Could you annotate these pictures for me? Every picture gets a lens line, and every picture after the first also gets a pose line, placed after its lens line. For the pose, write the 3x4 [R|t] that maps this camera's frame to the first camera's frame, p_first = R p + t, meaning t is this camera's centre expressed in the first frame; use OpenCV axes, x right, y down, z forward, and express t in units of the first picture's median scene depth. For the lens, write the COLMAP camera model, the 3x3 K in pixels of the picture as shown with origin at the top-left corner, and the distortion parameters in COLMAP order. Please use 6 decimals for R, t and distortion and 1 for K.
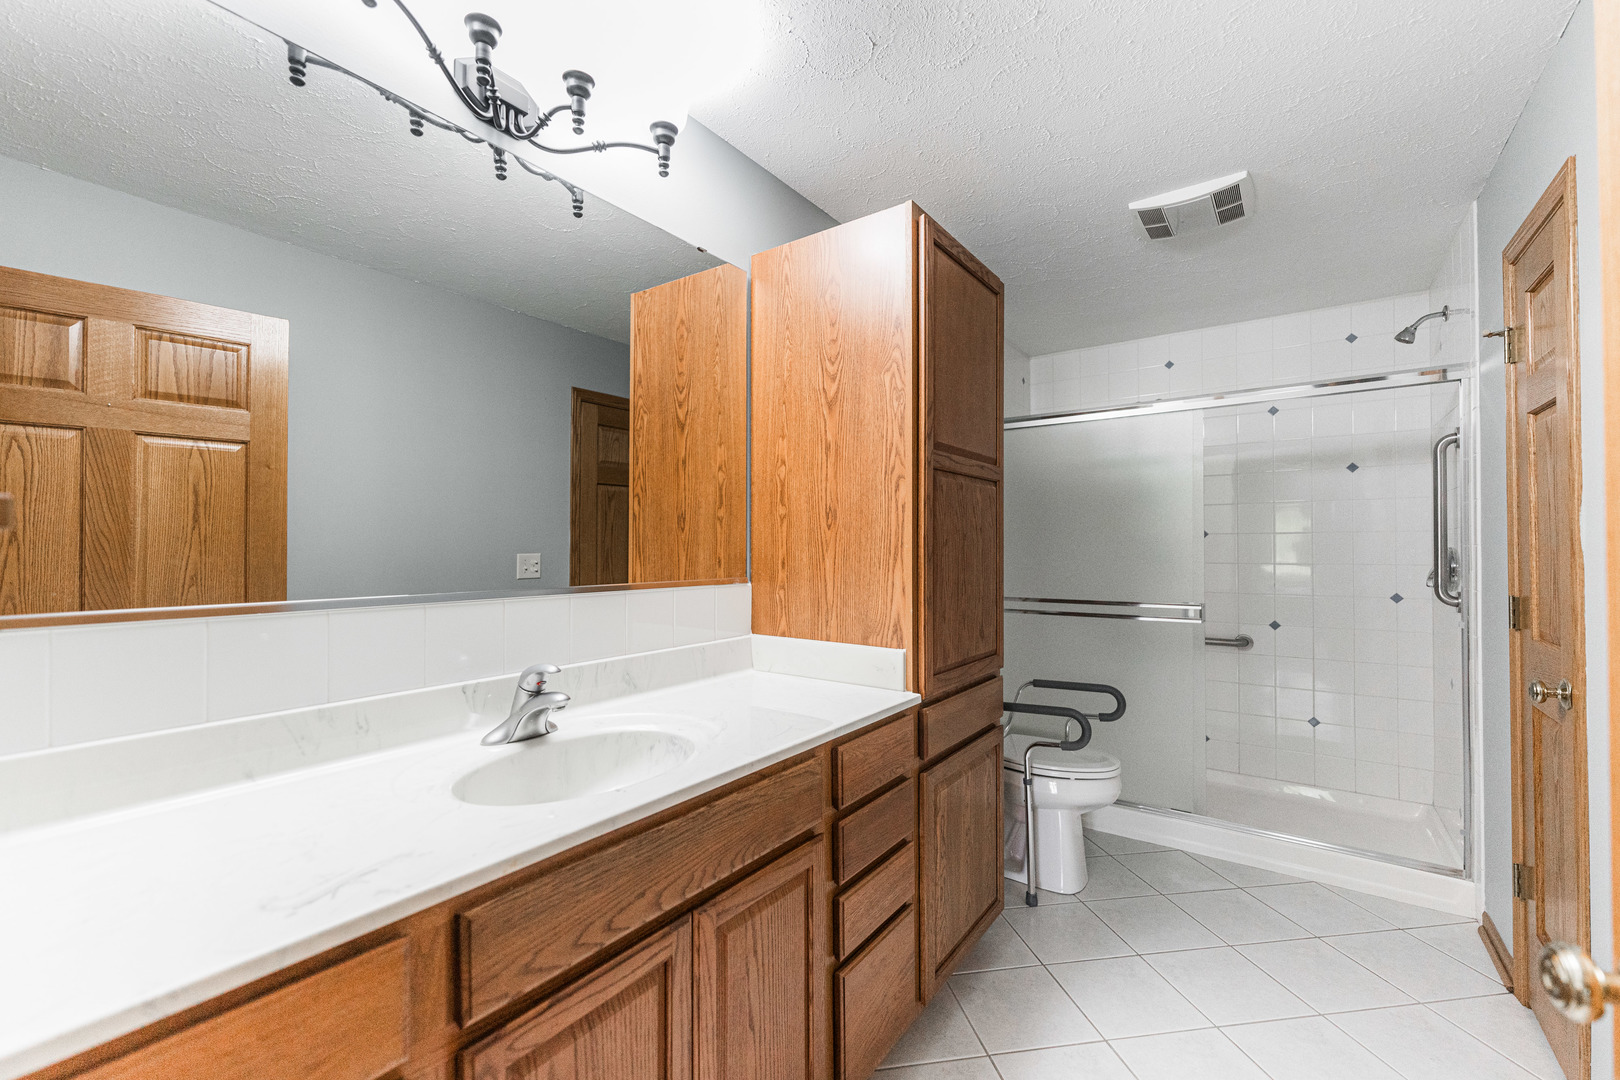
lens RADIAL K [[676.6, 0, 809.8], [0, 676.6, 540.3], [0, 0, 1]] dist [-0.007132, -0.000217]
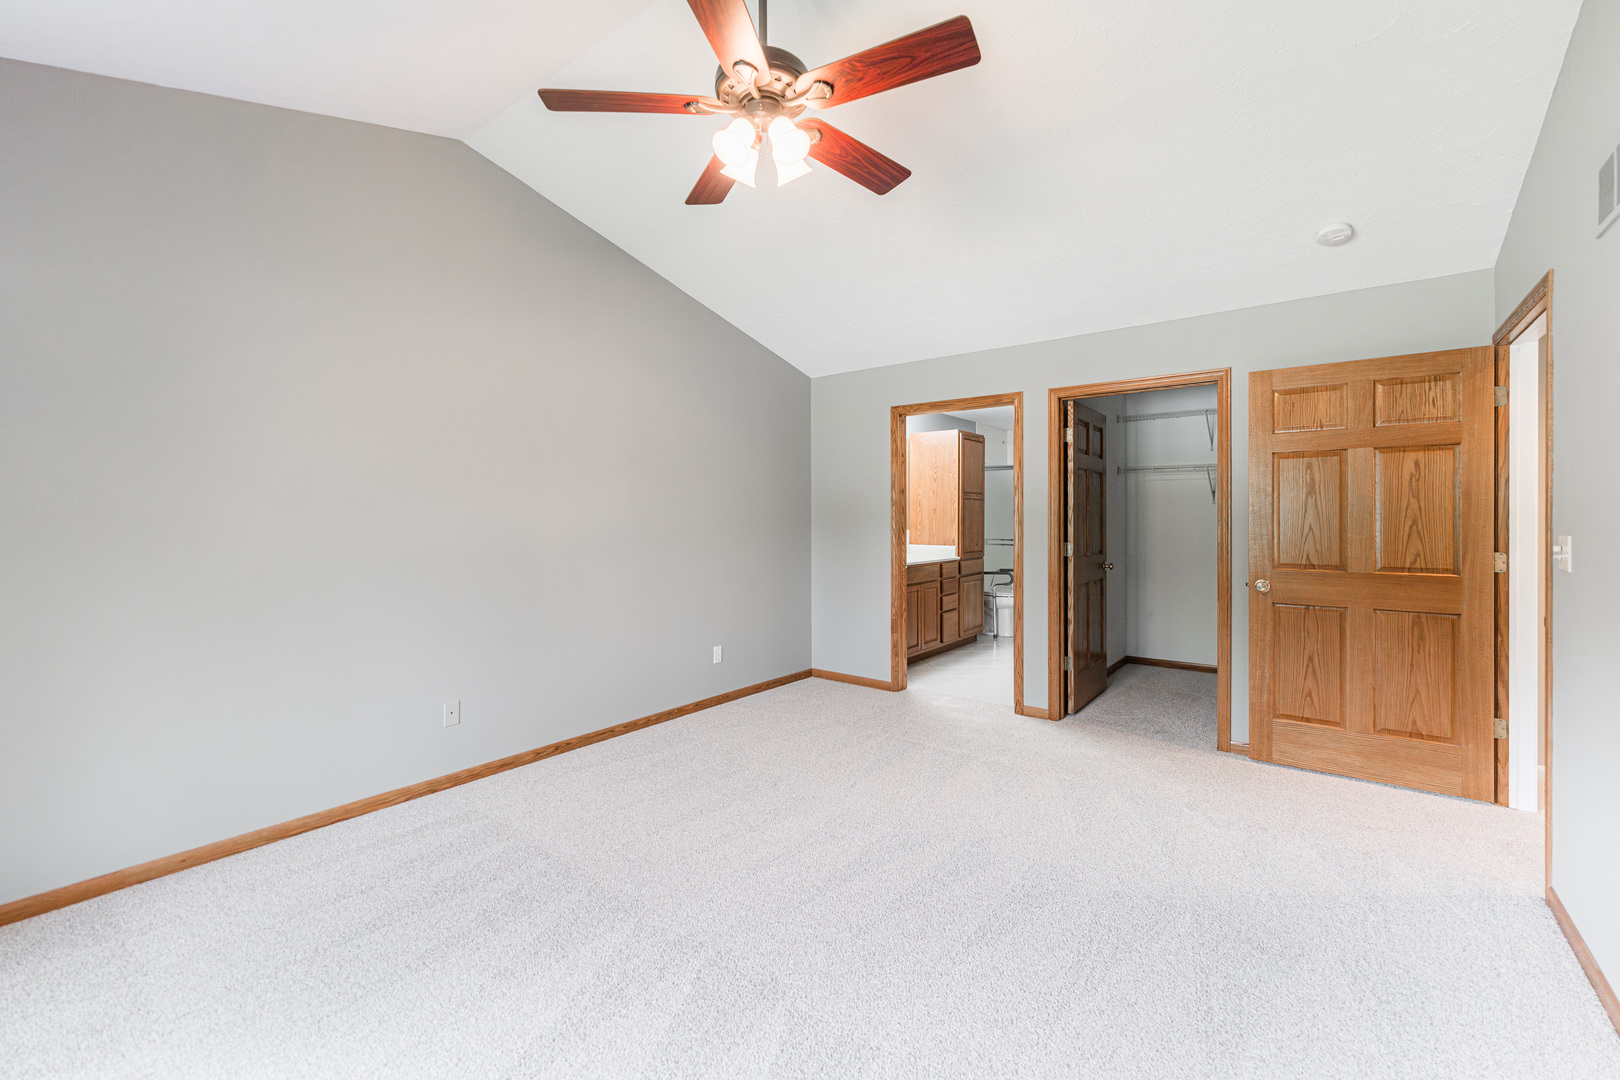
lens RADIAL K [[676.6, 0, 809.9], [0, 676.6, 529.4], [0, 0, 1]] dist [-0.007132, -0.000217]
pose [[0.999630, 0.002100, -0.027130, -0.572423], [-0.001699, 0.999889, 0.014790, 0.013029], [0.027158, -0.014738, 0.999523, -2.807416]]
